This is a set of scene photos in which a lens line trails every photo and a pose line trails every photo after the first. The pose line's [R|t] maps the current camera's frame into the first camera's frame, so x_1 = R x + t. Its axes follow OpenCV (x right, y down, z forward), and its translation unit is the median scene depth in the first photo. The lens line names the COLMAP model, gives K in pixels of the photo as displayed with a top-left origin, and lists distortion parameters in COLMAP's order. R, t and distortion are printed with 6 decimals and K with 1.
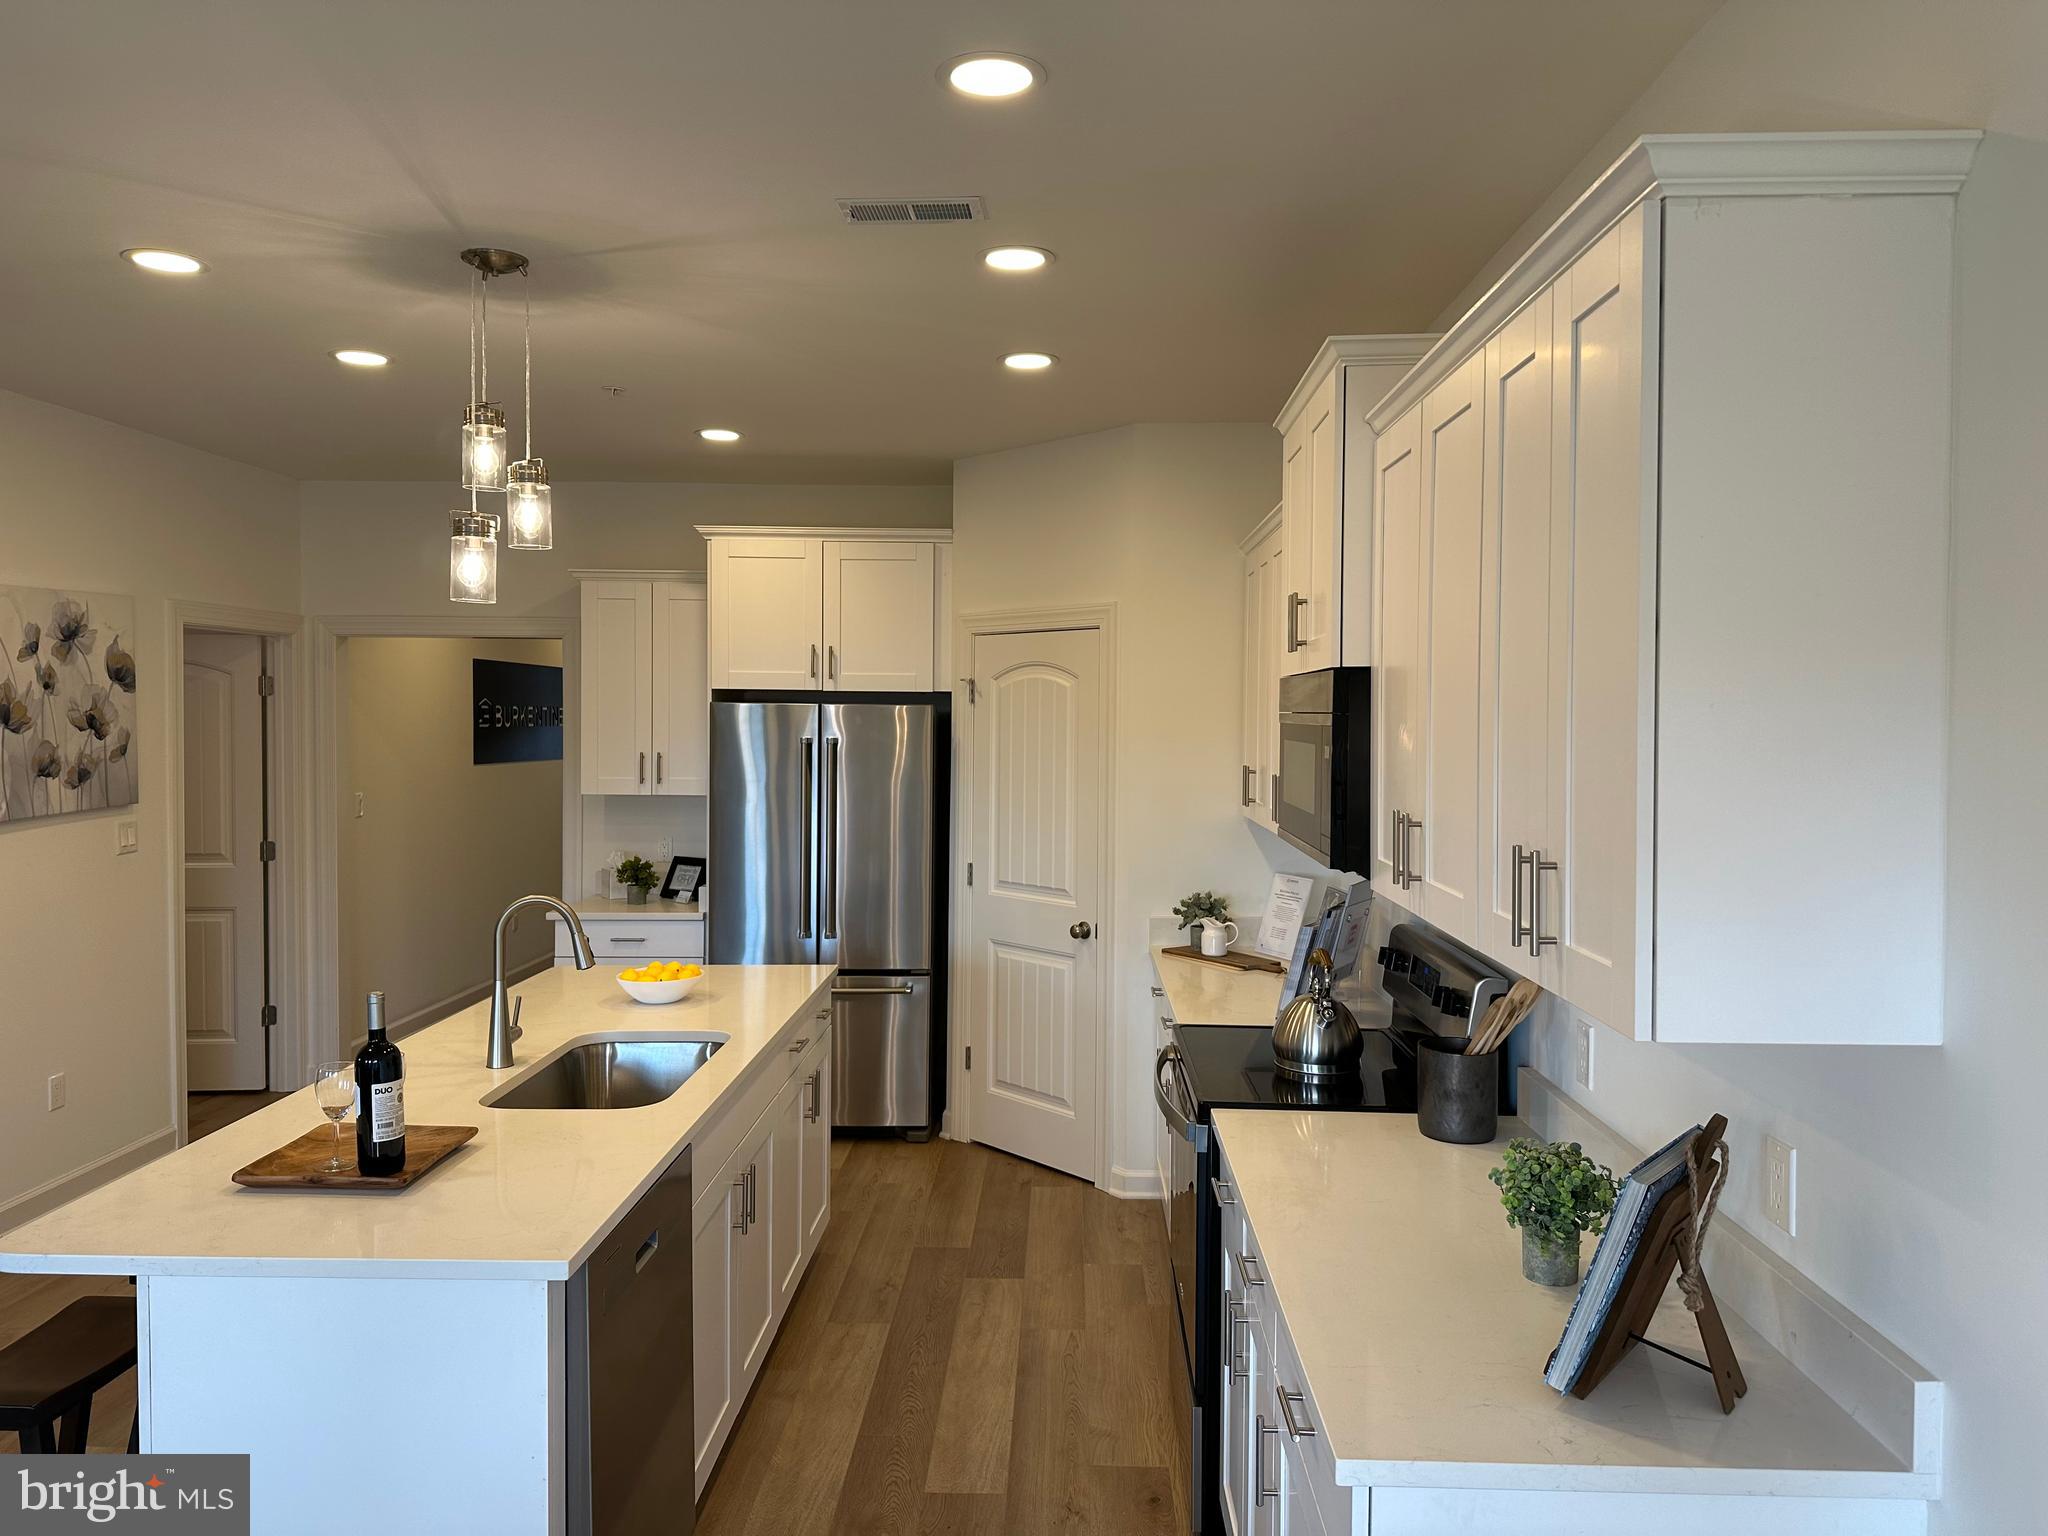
lens RADIAL K [[1423.9, 0, 1031.6], [0, 1423.9, 748.5], [0, 0, 1]] dist [0.073401, -0.105797]
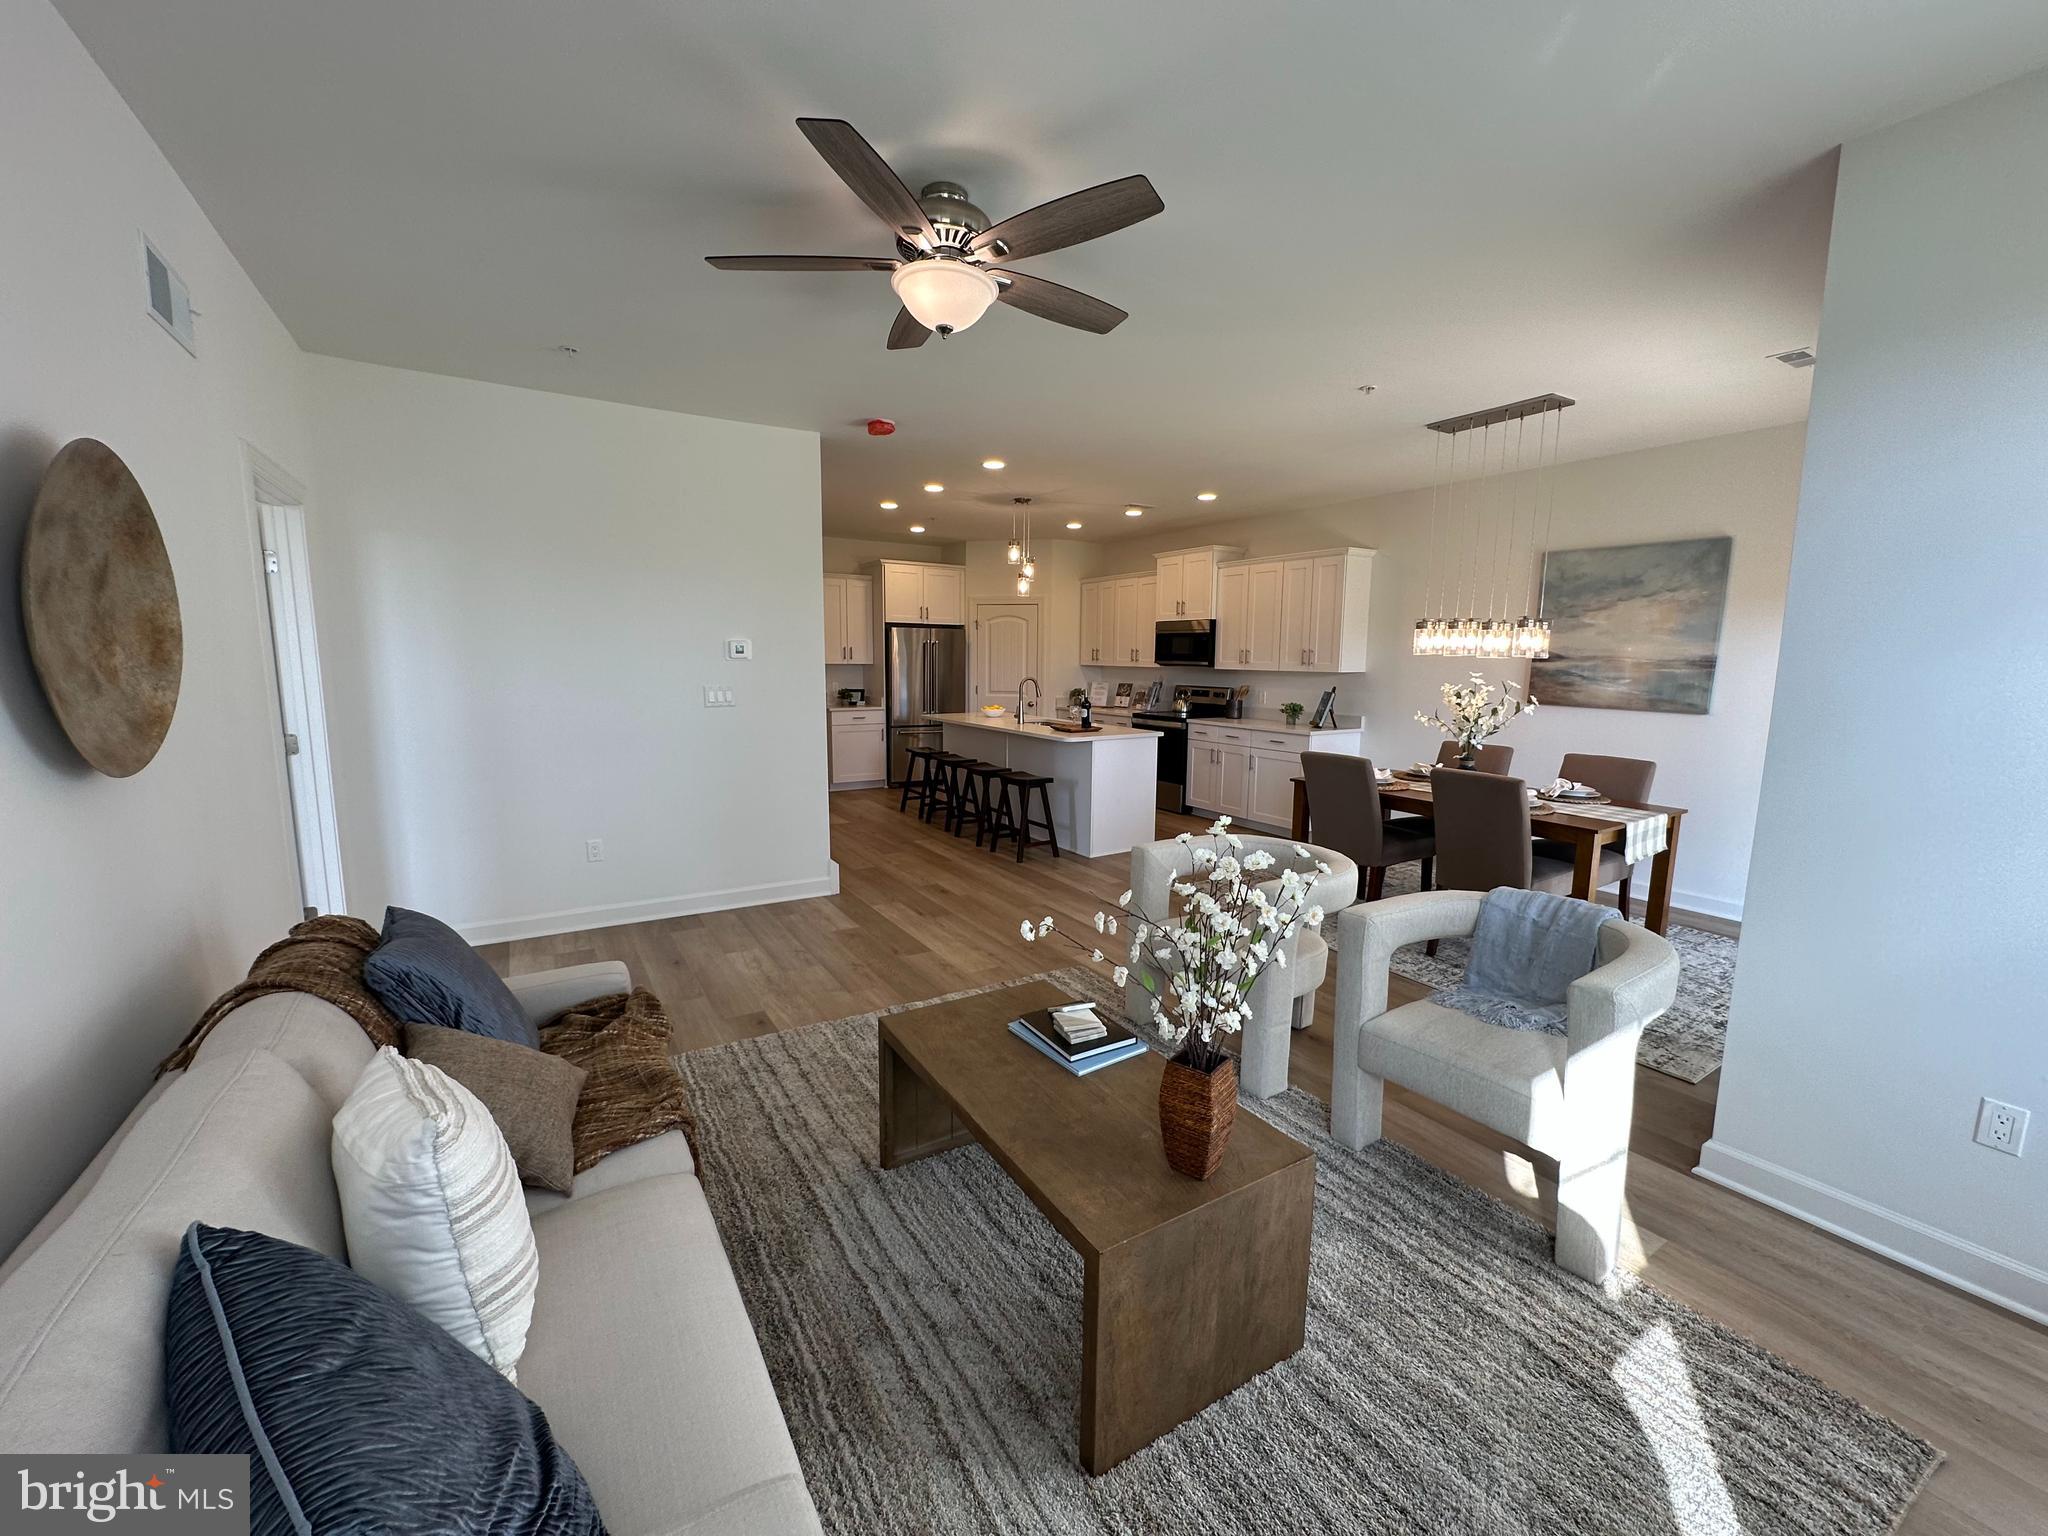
lens RADIAL K [[814.0, 0, 1024.0], [0, 814.0, 768.0], [0, 0, 1]] dist [-0.010238, -0.000153]
pose [[0.834527, -0.074736, 0.545874, -1.286408], [0.009481, 0.992559, 0.121397, 0.069411], [-0.550885, -0.096133, 0.829026, -0.638486]]
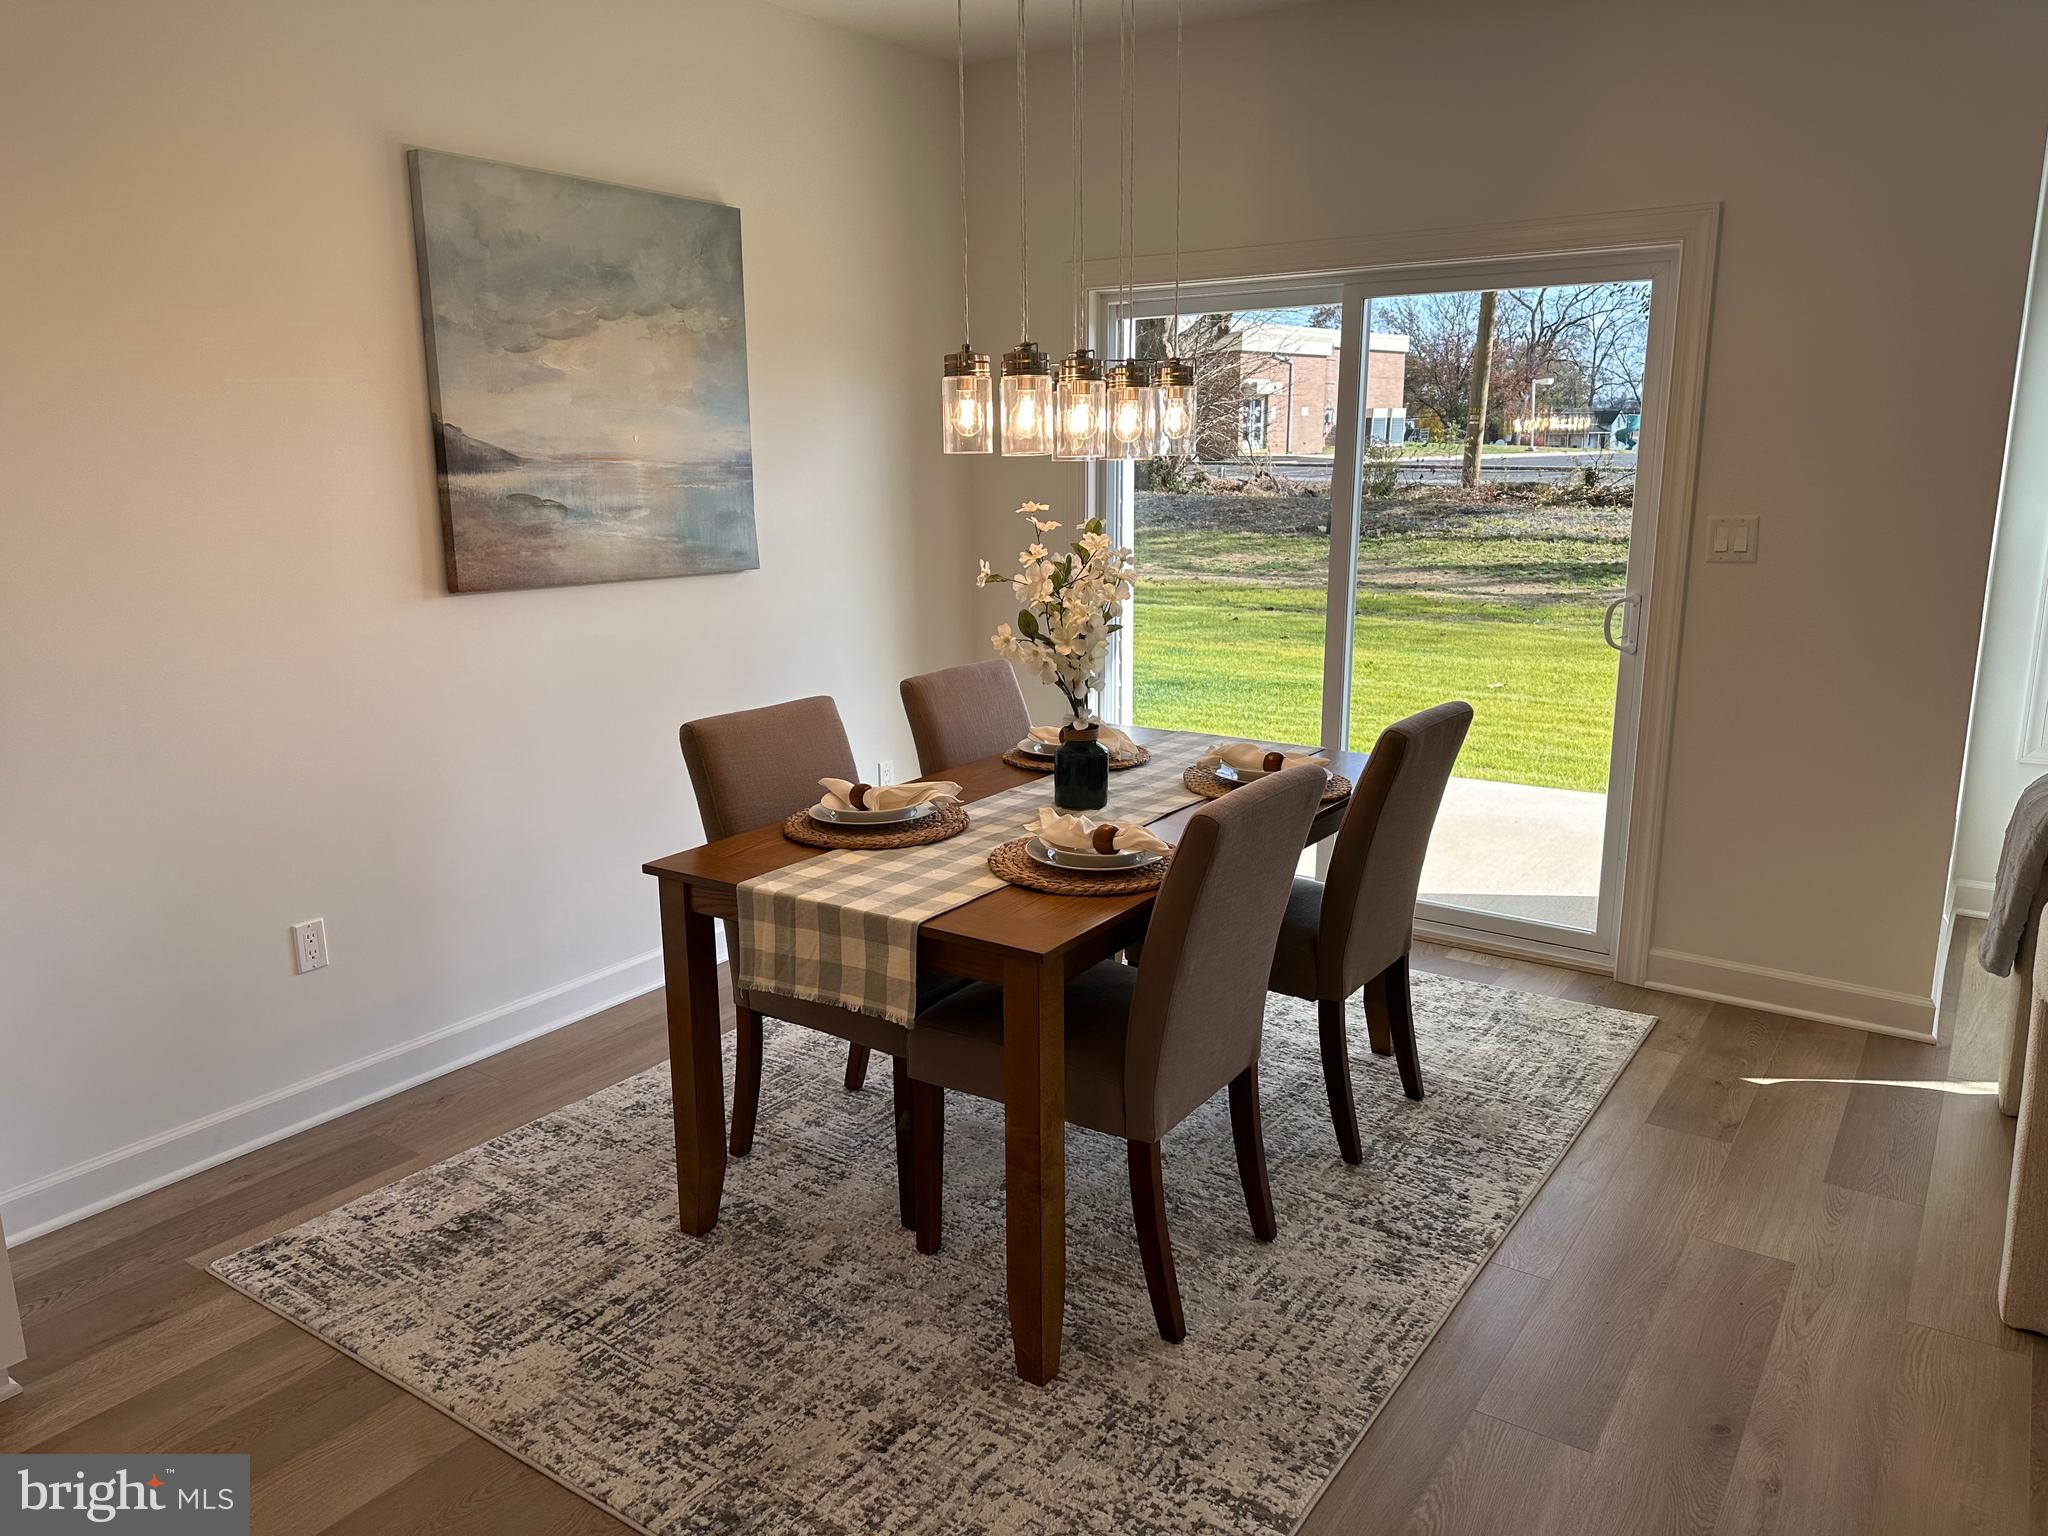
lens RADIAL K [[1436.6, 0, 1024.0], [0, 1436.6, 768.0], [0, 0, 1]] dist [0.068918, -0.112775]
pose [[-0.842322, -0.116931, 0.526137, -0.541485], [0.014936, 0.970743, 0.239655, 0.033129], [-0.538767, 0.209725, -0.815932, 0.624211]]
